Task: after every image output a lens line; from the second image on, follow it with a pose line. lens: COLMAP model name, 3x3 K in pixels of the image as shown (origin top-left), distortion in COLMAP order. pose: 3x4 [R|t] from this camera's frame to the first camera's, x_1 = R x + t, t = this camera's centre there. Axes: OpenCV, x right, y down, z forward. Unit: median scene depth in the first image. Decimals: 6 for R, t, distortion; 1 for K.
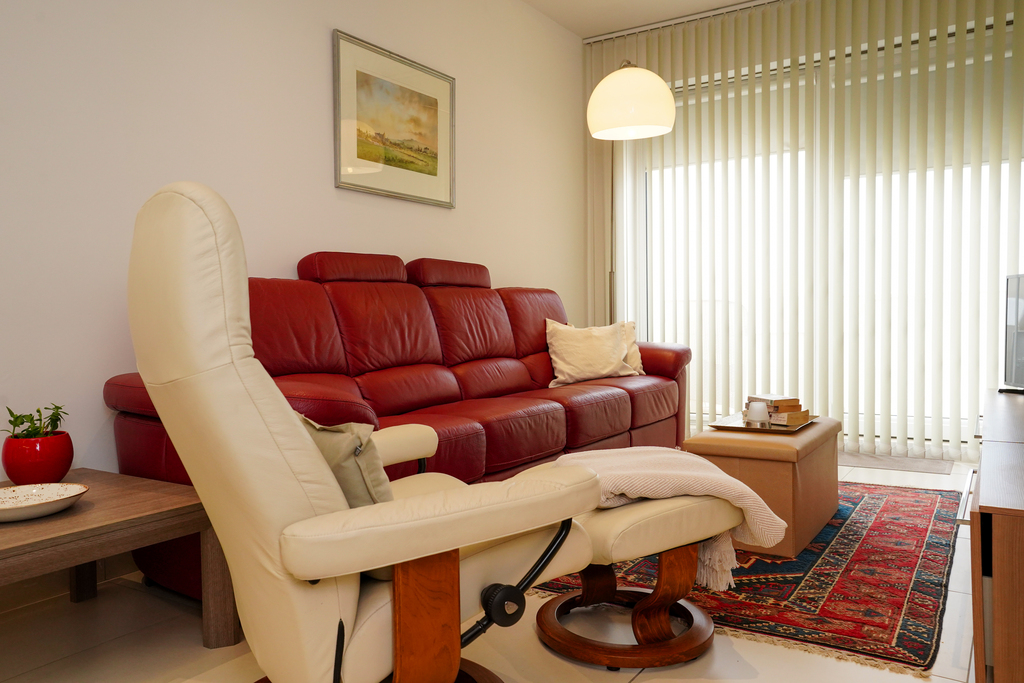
lens RADIAL K [[780.3, 0, 509.4], [0, 780.3, 340.7], [0, 0, 1]] dist [0.003311, 0.003553]
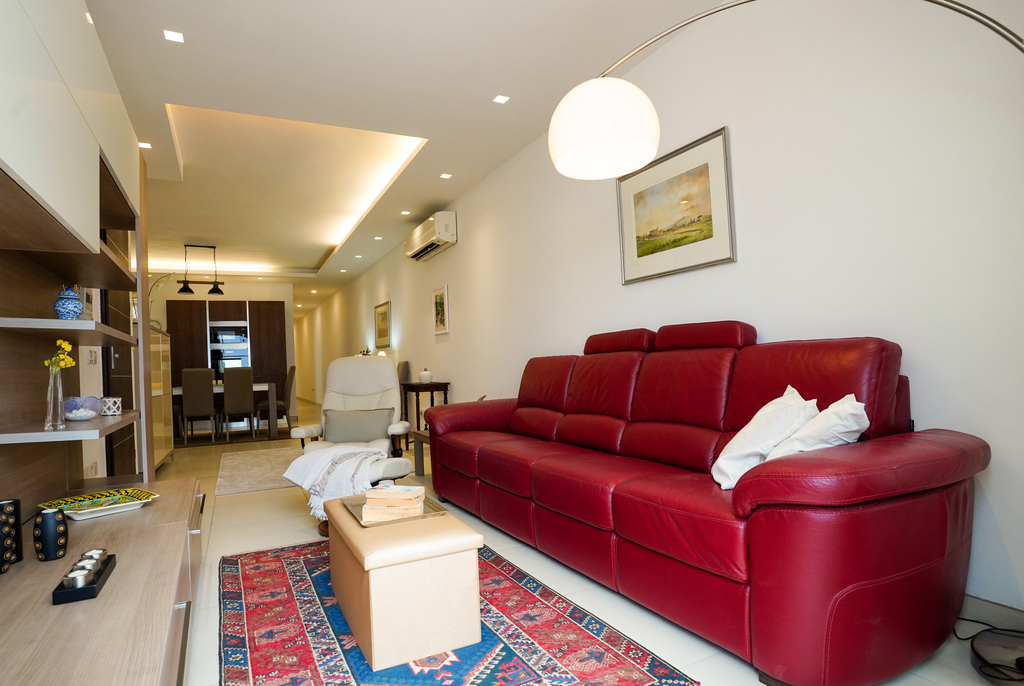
lens RADIAL K [[560.4, 0, 506.9], [0, 560.4, 346.9], [0, 0, 1]] dist [-0.051226, -0.000014]
pose [[-0.509798, 0.015754, -0.860150, 0.745225], [0.022084, 0.999742, 0.005222, -0.089702], [0.860010, -0.016333, -0.510015, 1.283566]]
